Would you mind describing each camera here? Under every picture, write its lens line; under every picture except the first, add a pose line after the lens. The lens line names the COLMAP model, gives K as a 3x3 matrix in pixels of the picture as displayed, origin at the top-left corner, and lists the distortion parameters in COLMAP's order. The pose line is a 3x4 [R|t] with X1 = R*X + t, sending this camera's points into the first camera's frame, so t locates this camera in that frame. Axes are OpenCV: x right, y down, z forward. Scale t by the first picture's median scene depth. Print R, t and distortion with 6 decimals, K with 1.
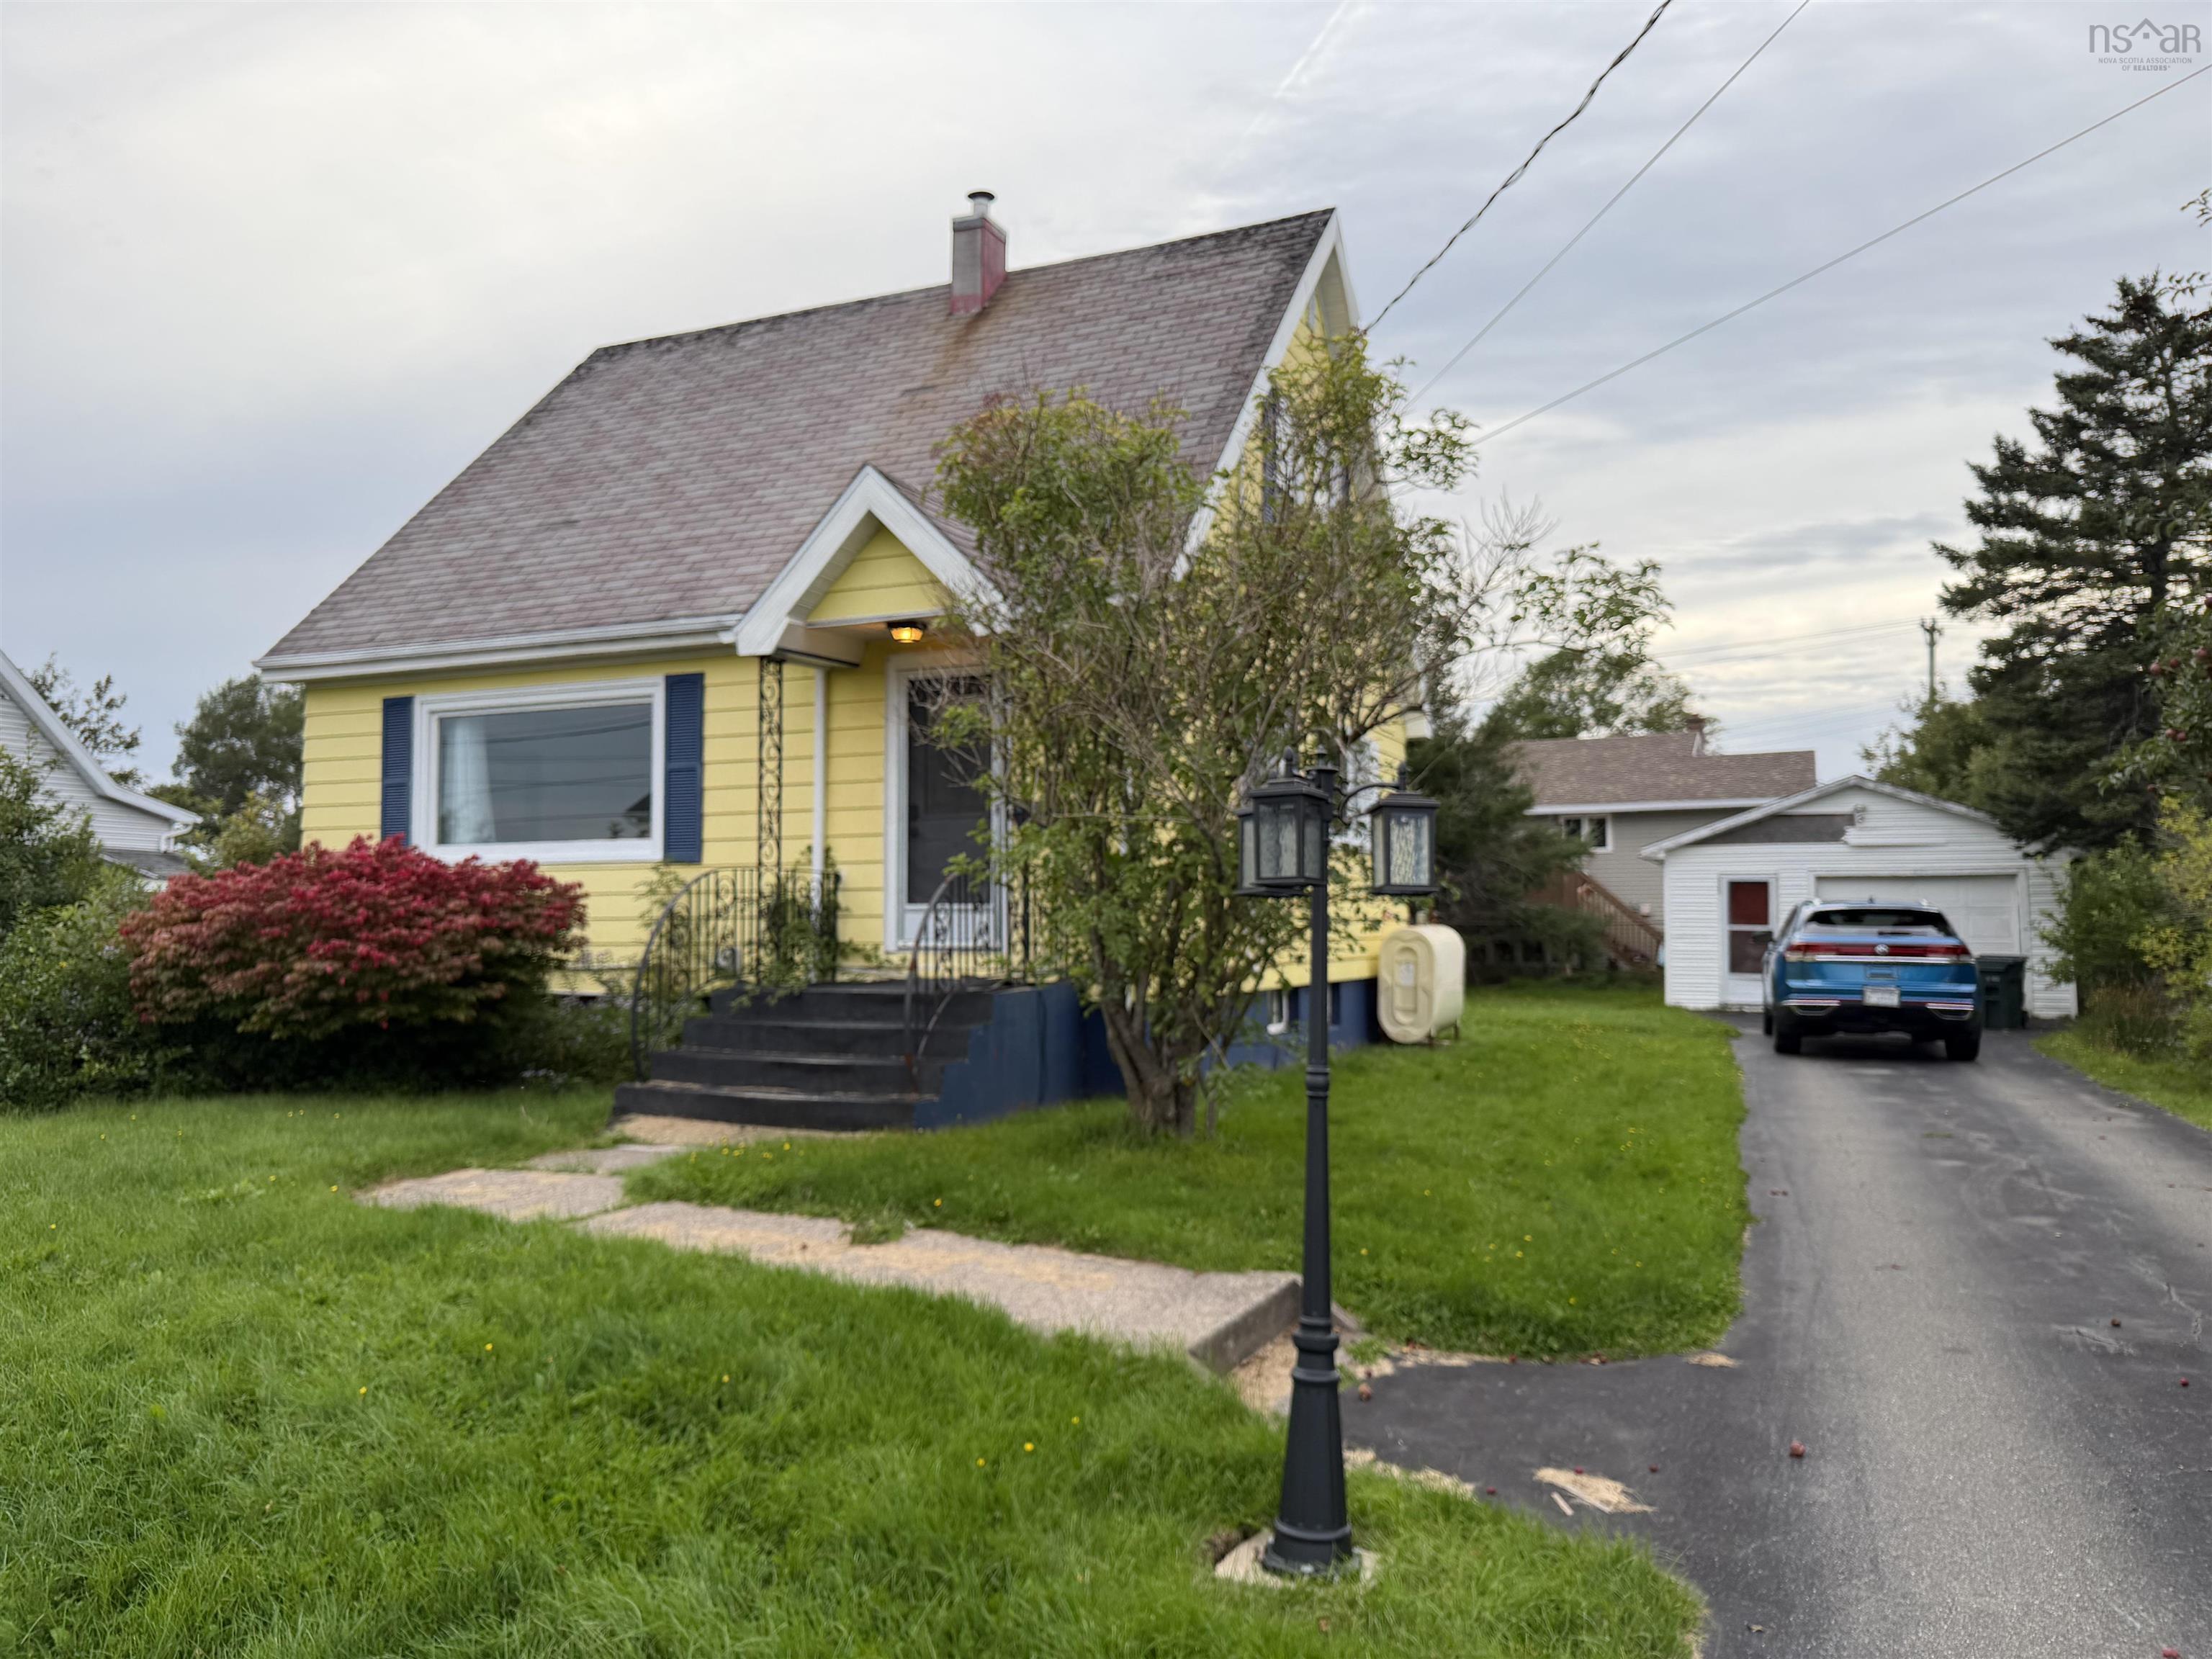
lens RADIAL K [[1554.6, 0, 1106.0], [0, 1554.6, 829.5], [0, 0, 1]] dist [0.009095, -0.012074]
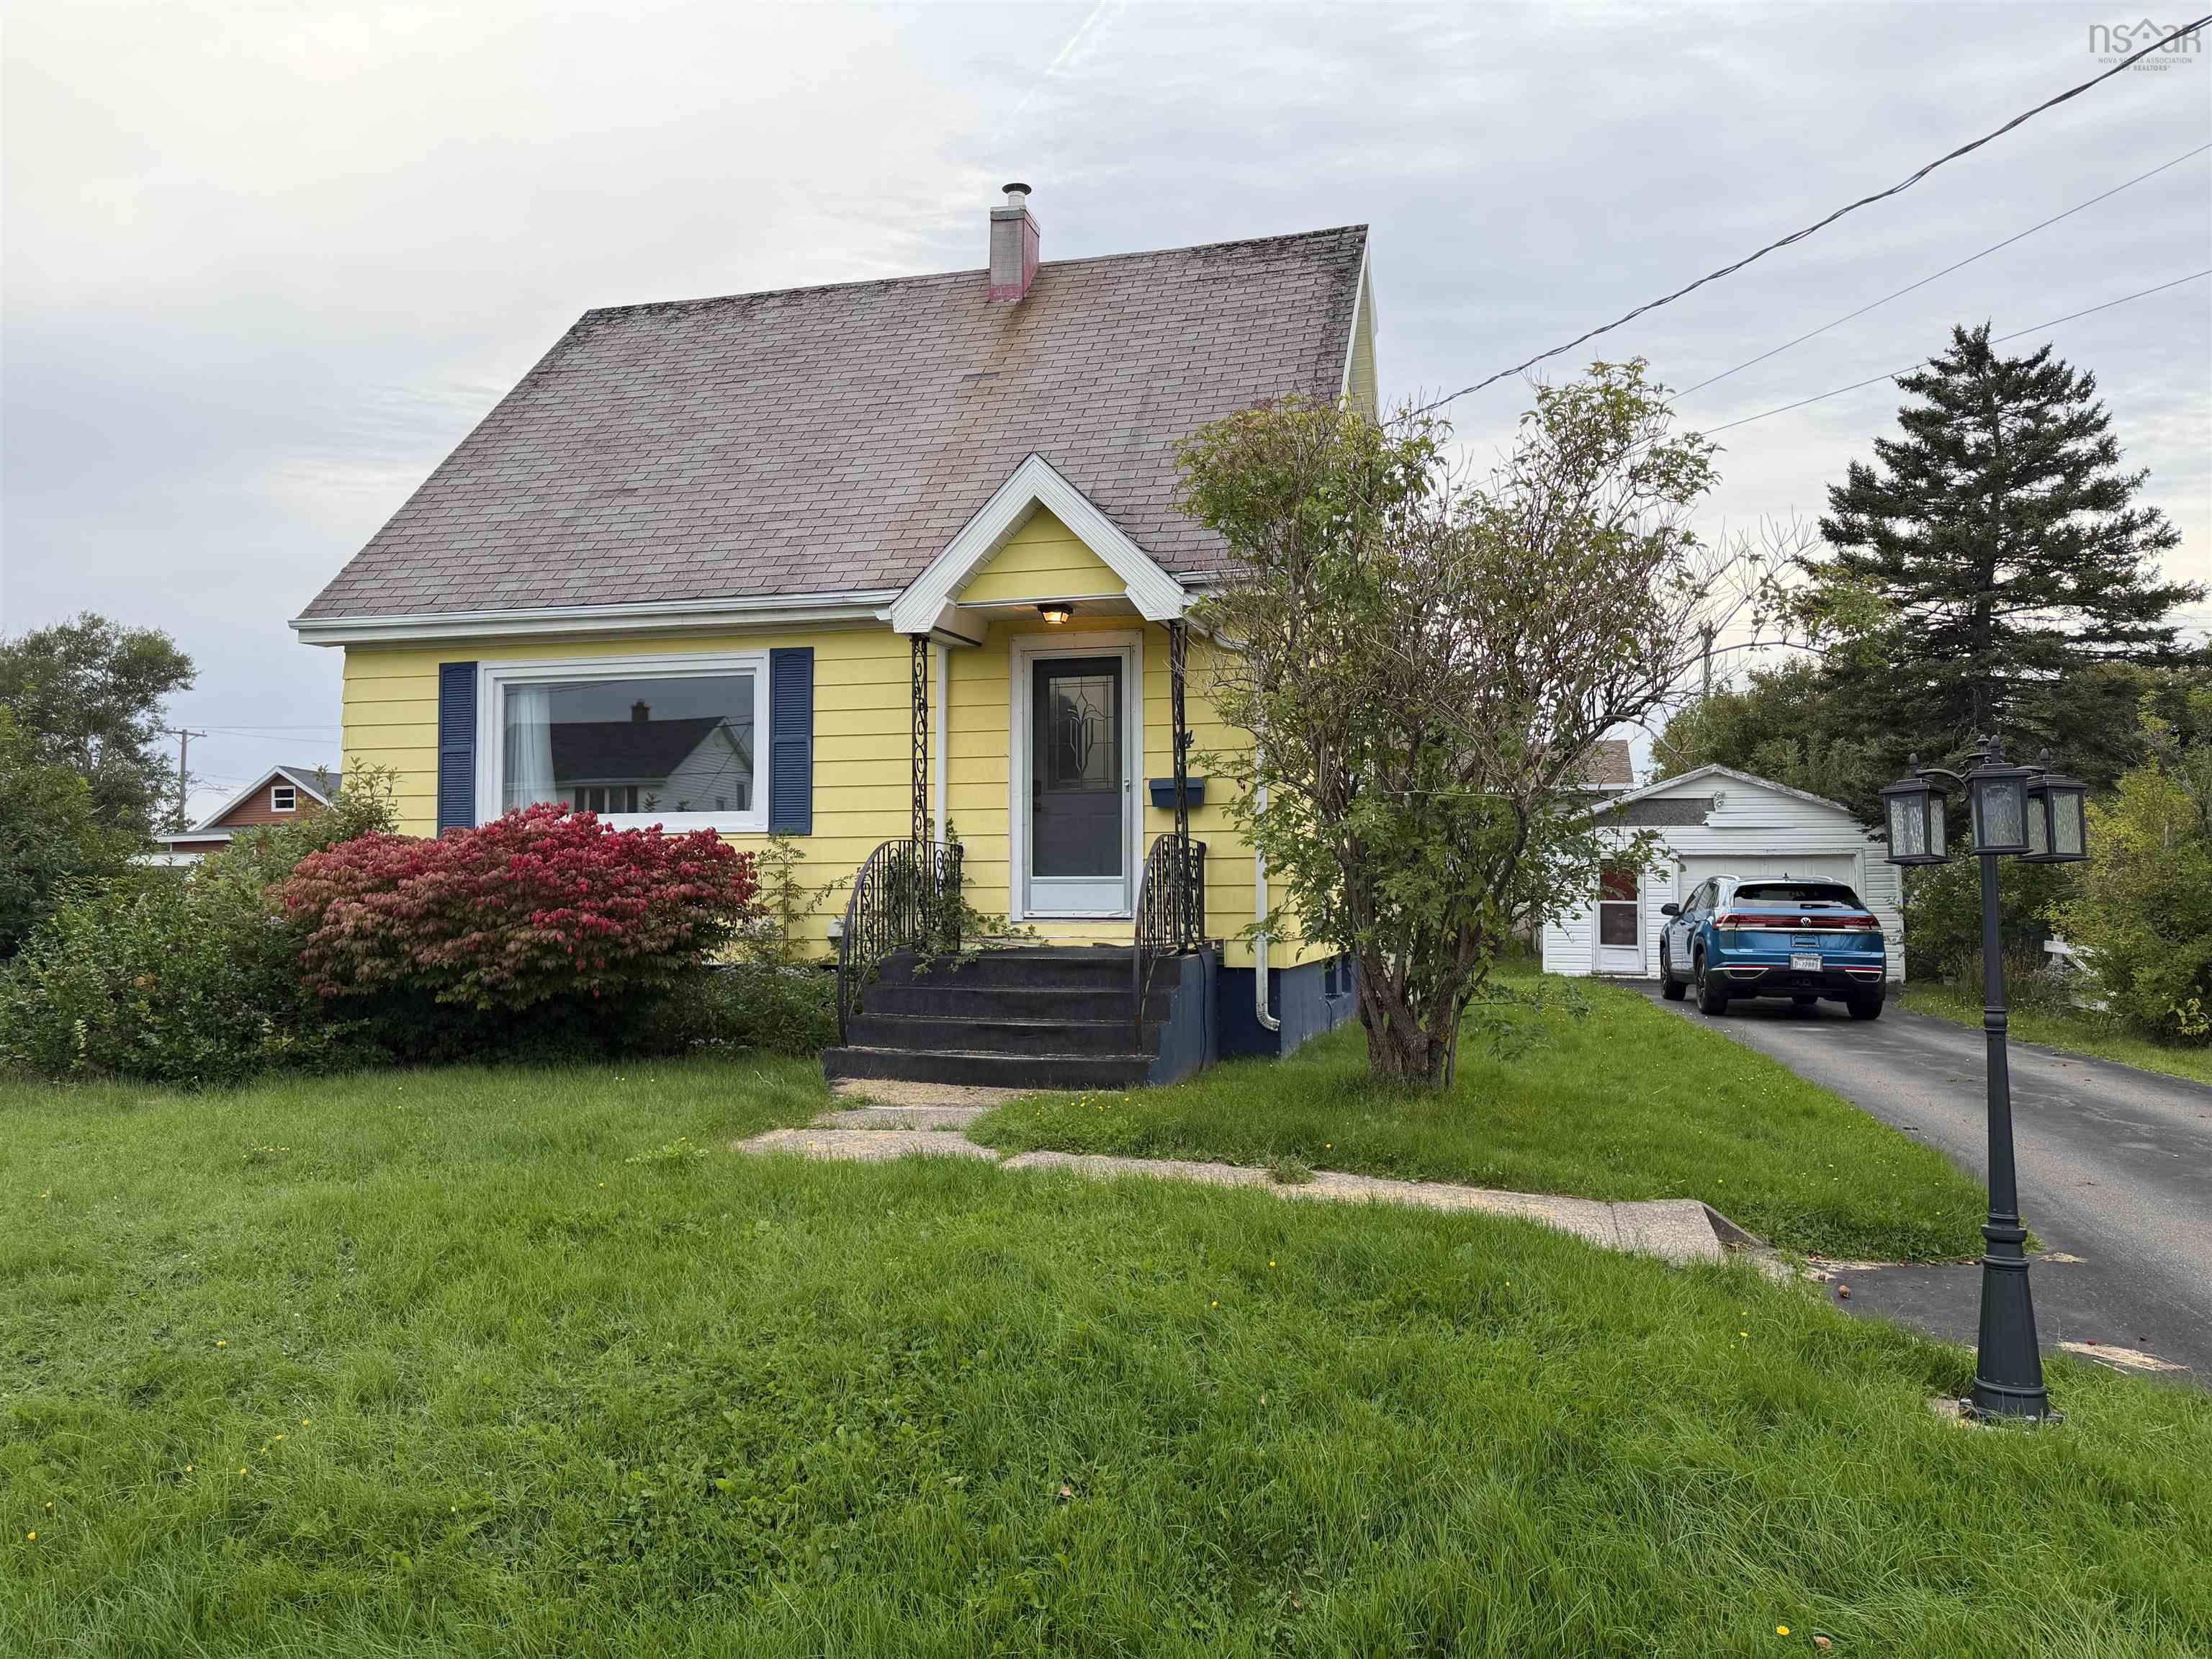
lens RADIAL K [[1539.1, 0, 1093.1], [0, 1539.1, 815.8], [0, 0, 1]] dist [0.027172, -0.024704]
pose [[0.987727, 0.009705, 0.155889, -0.211343], [-0.010596, 0.999932, 0.004884, 0.002075], [-0.155831, -0.006476, 0.987762, -0.020224]]
